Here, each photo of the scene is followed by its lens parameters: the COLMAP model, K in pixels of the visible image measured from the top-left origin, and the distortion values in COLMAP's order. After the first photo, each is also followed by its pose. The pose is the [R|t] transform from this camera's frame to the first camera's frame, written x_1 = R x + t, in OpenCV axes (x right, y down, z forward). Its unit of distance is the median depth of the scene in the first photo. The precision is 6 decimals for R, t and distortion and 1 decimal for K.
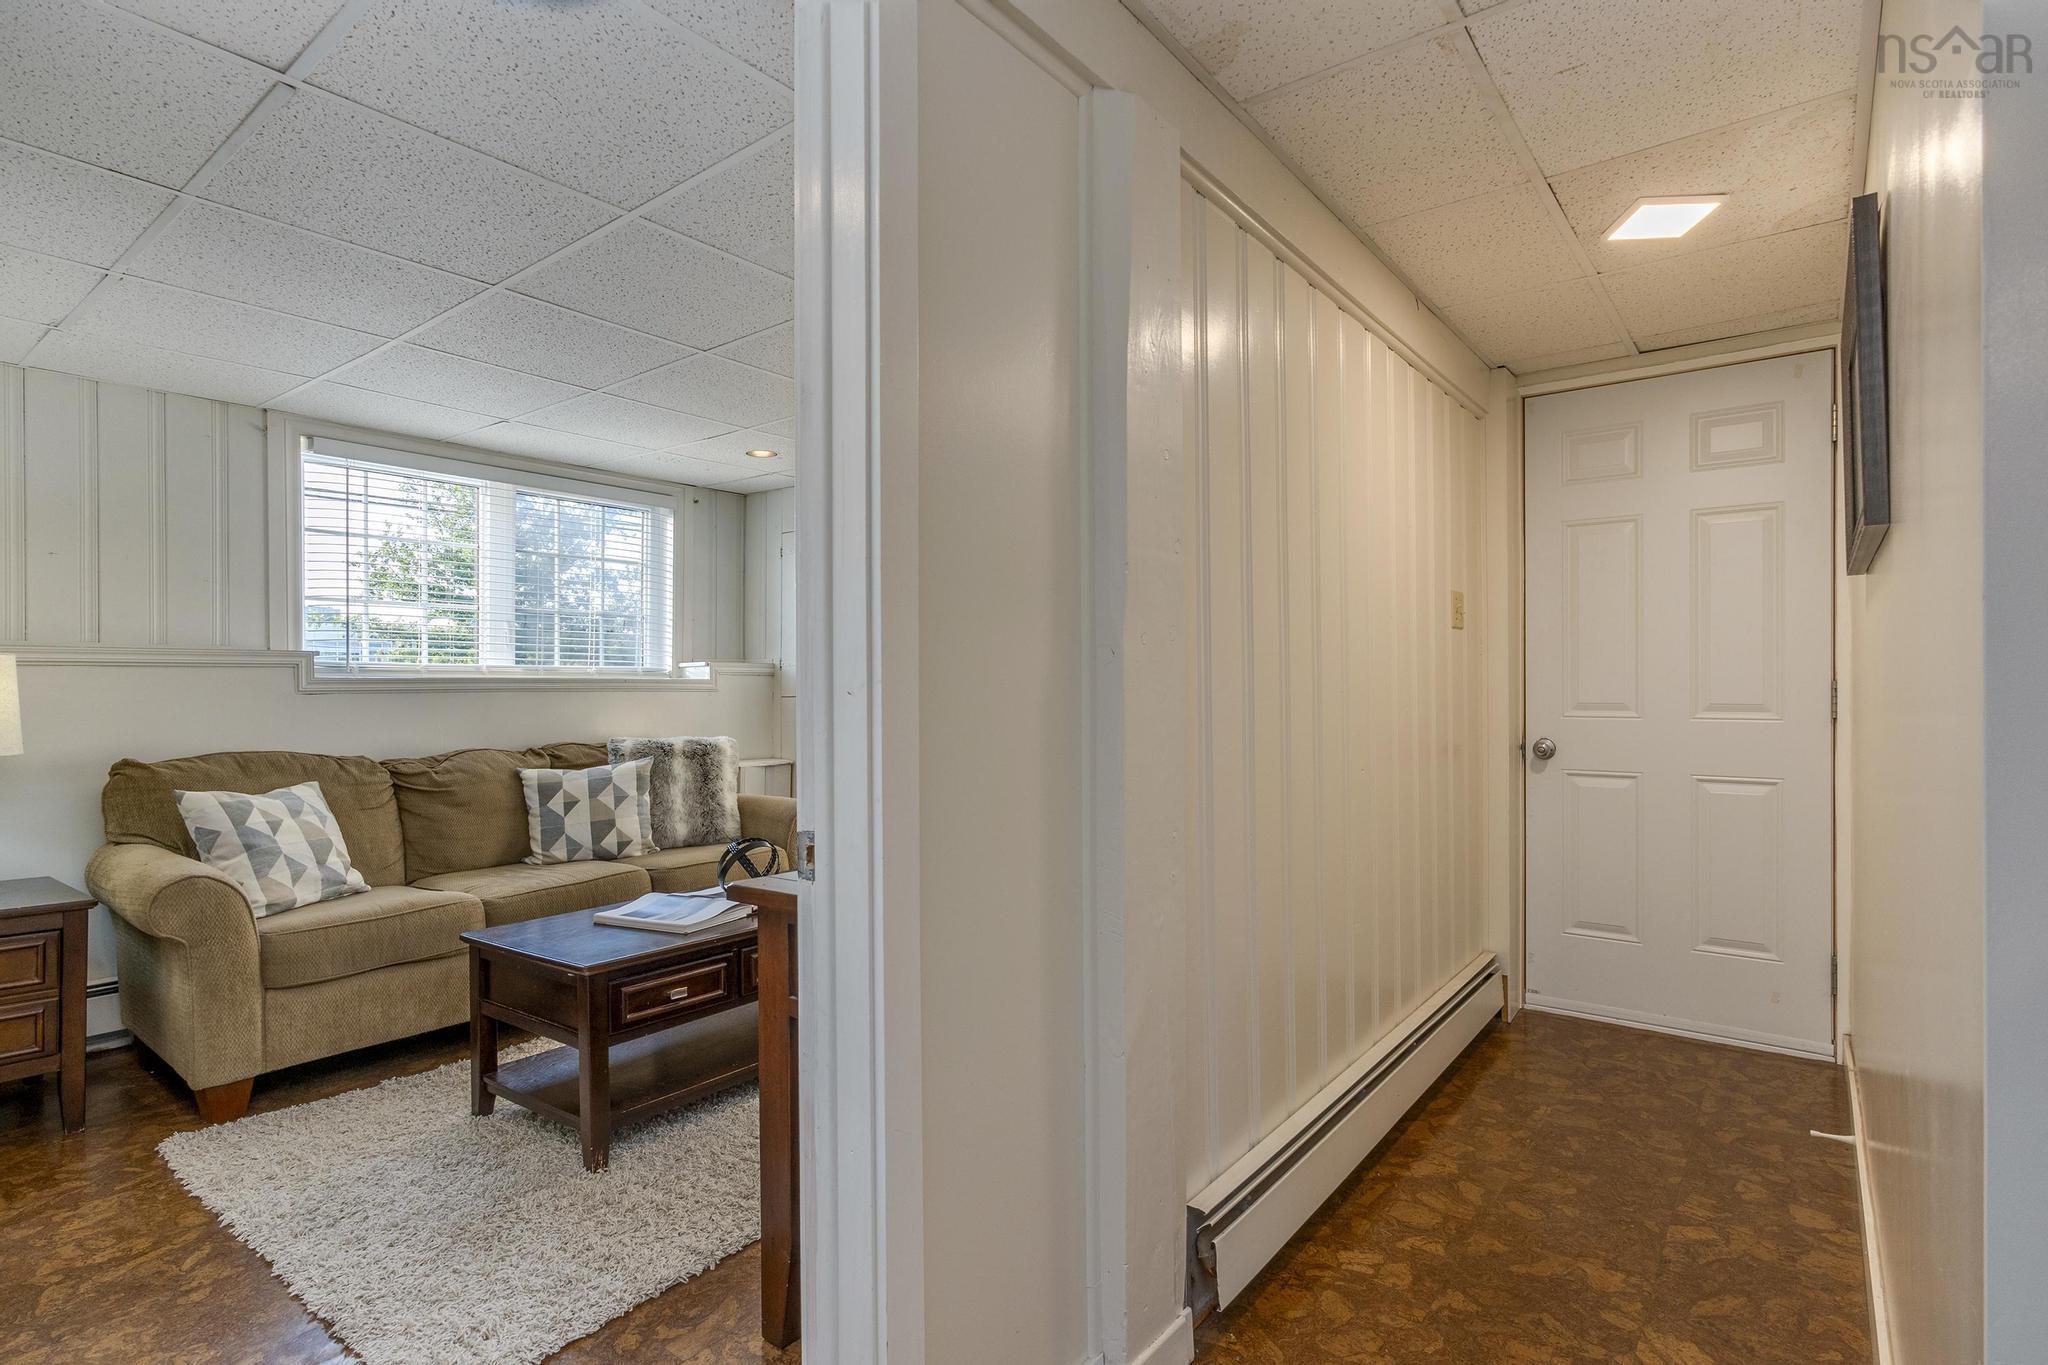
lens RADIAL K [[1021.3, 0, 1016.4], [0, 1021.3, 685.4], [0, 0, 1]] dist [-0.003617, 0.001209]
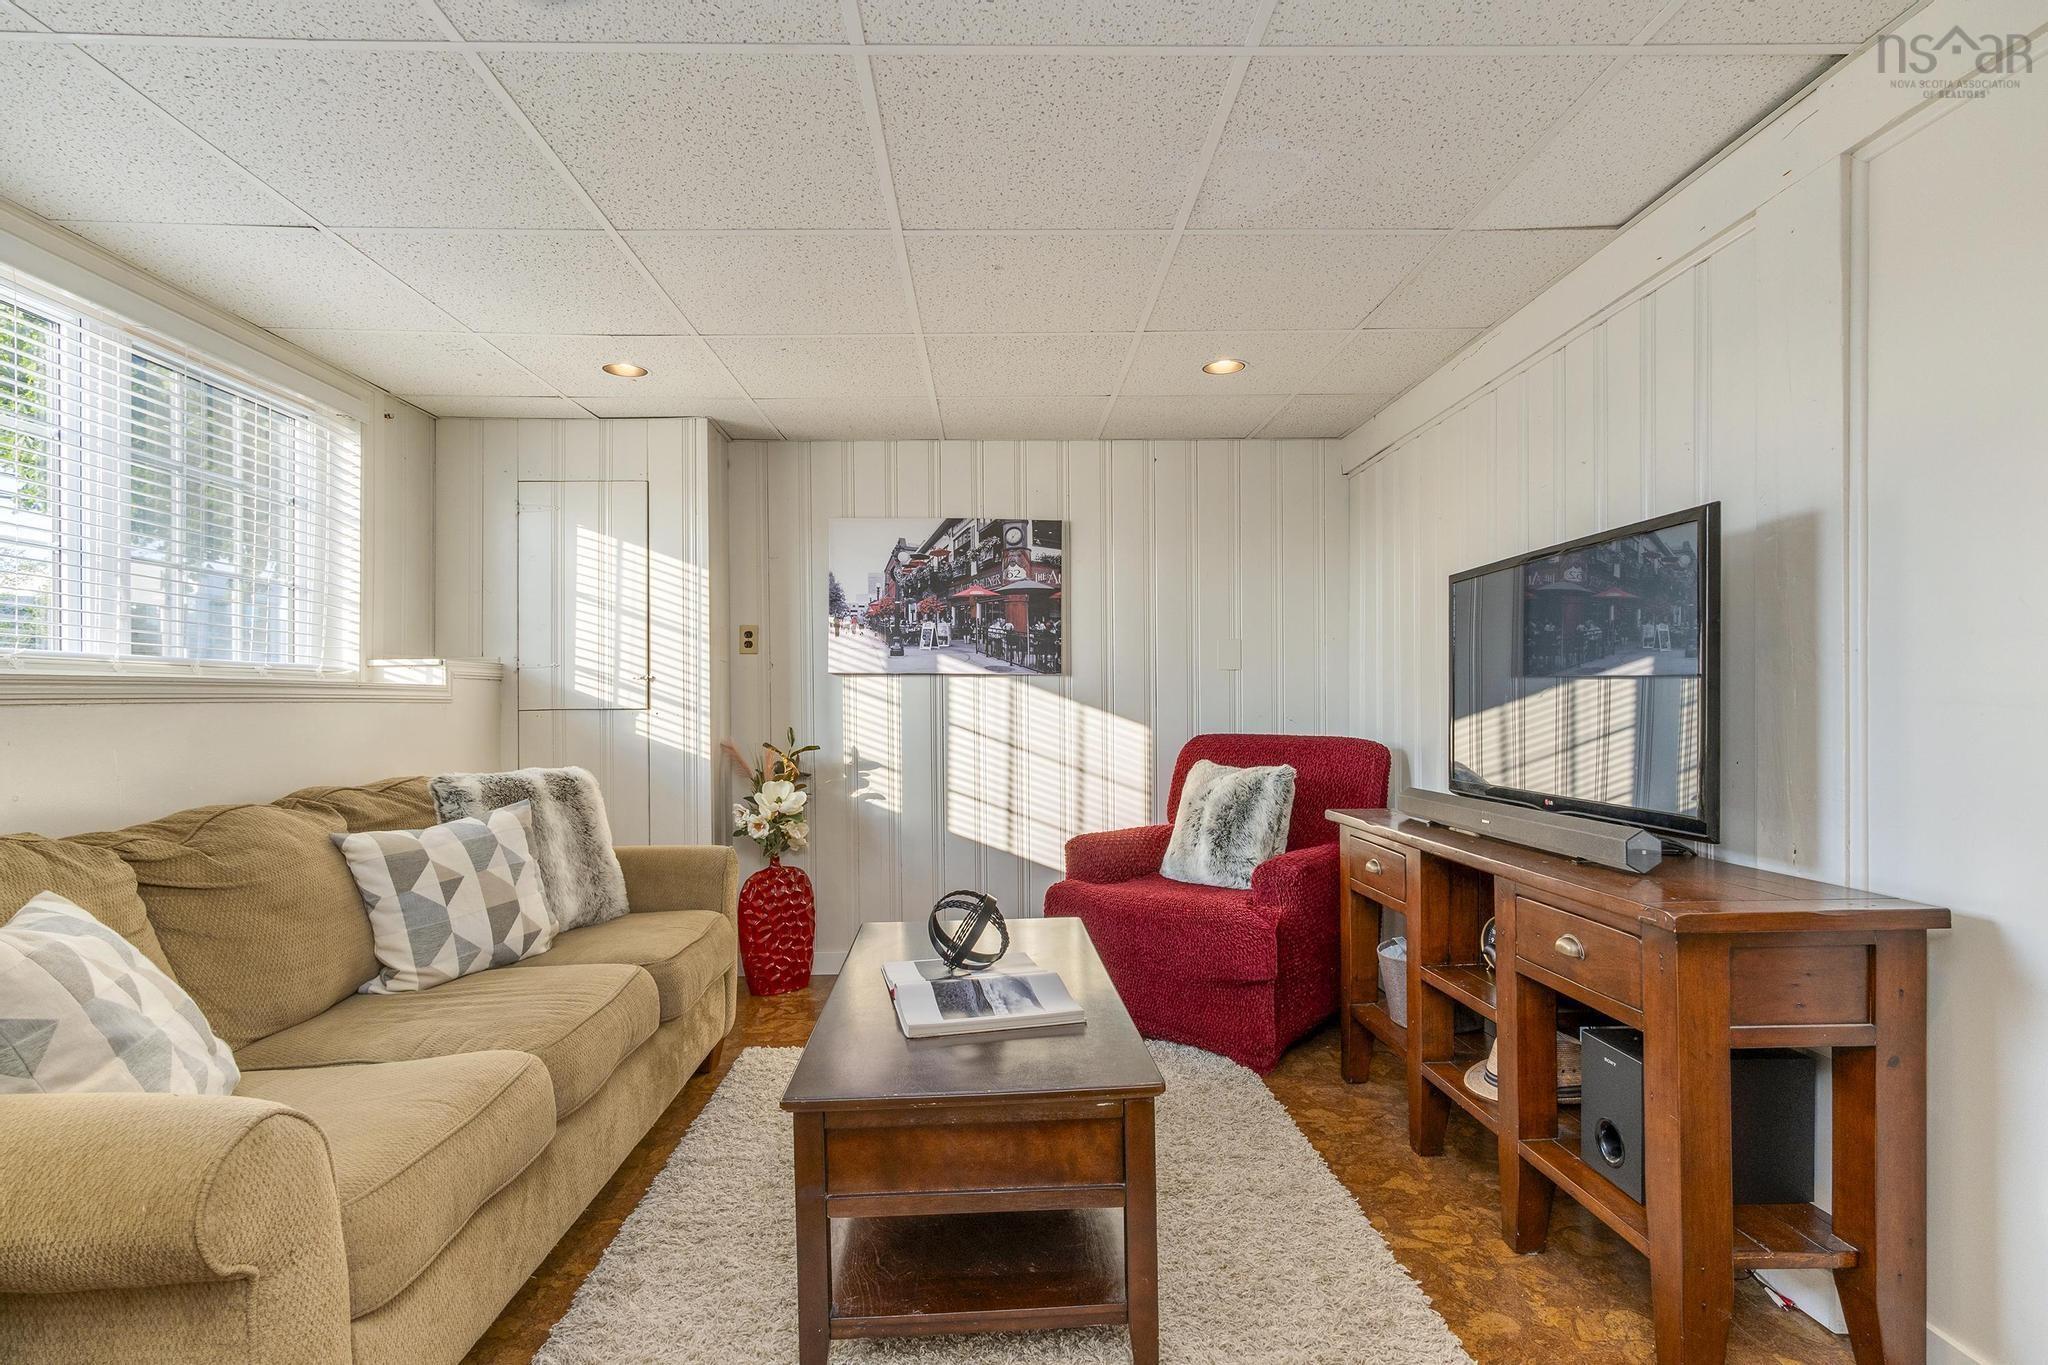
lens RADIAL K [[1021.3, 0, 1016.4], [0, 1021.3, 685.4], [0, 0, 1]] dist [-0.003617, 0.001209]
pose [[0.761146, 0.009156, 0.648516, -0.579136], [-0.001243, 0.999919, -0.012659, 0.002773], [-0.648580, 0.008829, 0.761096, 0.304679]]
